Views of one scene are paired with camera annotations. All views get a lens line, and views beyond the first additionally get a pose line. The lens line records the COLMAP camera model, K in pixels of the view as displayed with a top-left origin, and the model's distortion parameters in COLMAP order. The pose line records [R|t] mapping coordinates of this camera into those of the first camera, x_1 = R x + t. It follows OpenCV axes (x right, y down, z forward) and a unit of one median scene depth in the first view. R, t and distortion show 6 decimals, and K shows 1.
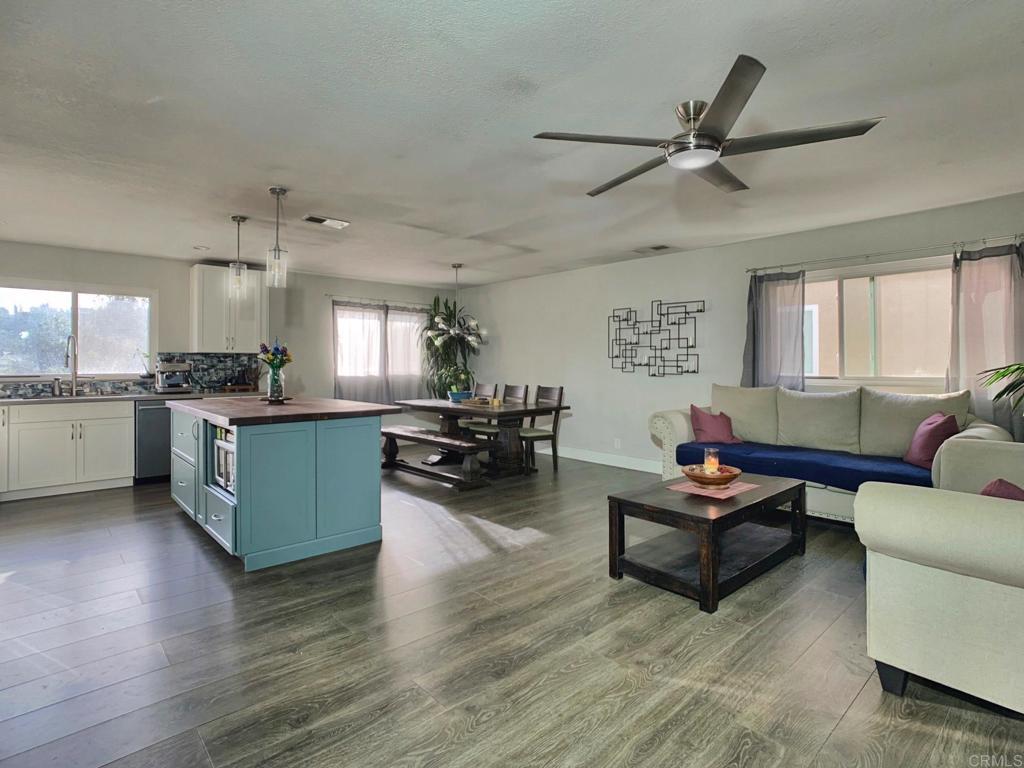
lens RADIAL K [[519.2, 0, 513.7], [0, 519.2, 364.8], [0, 0, 1]] dist [-0.002905, -0.000448]
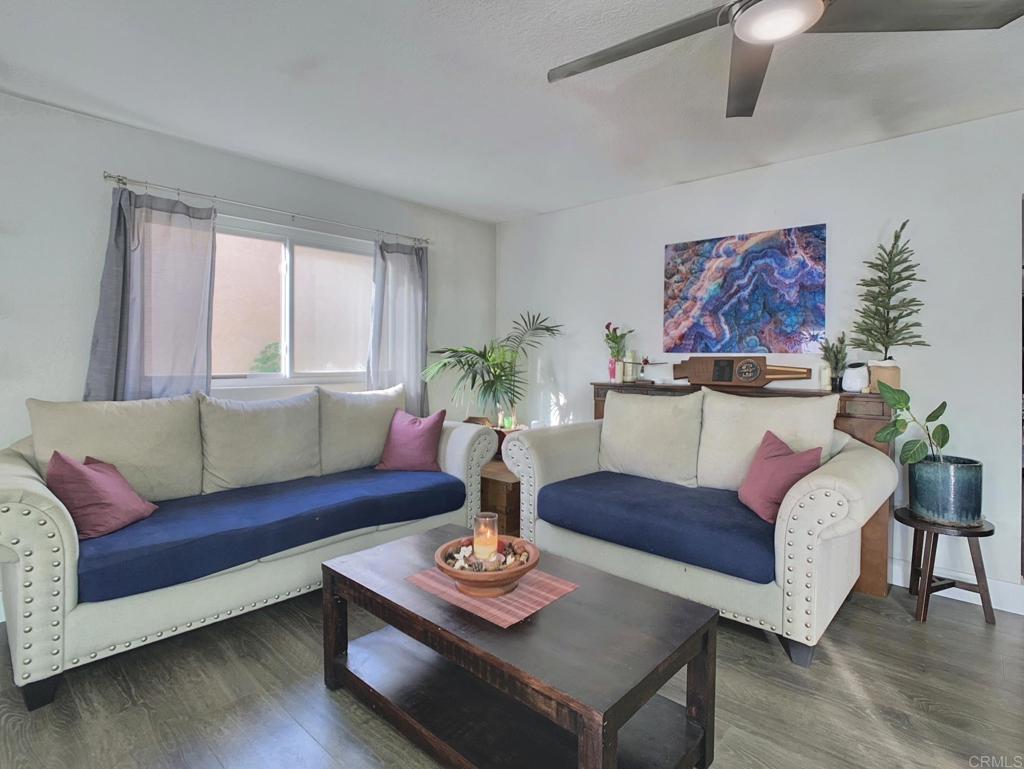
lens RADIAL K [[535.8, 0, 511.7], [0, 535.8, 360.7], [0, 0, 1]] dist [-0.033488, 0.000733]
pose [[-0.096099, -0.007895, 0.995341, -0.115445], [-0.003467, 0.999965, 0.007597, -0.002552], [-0.995366, -0.002721, -0.096123, 0.686463]]
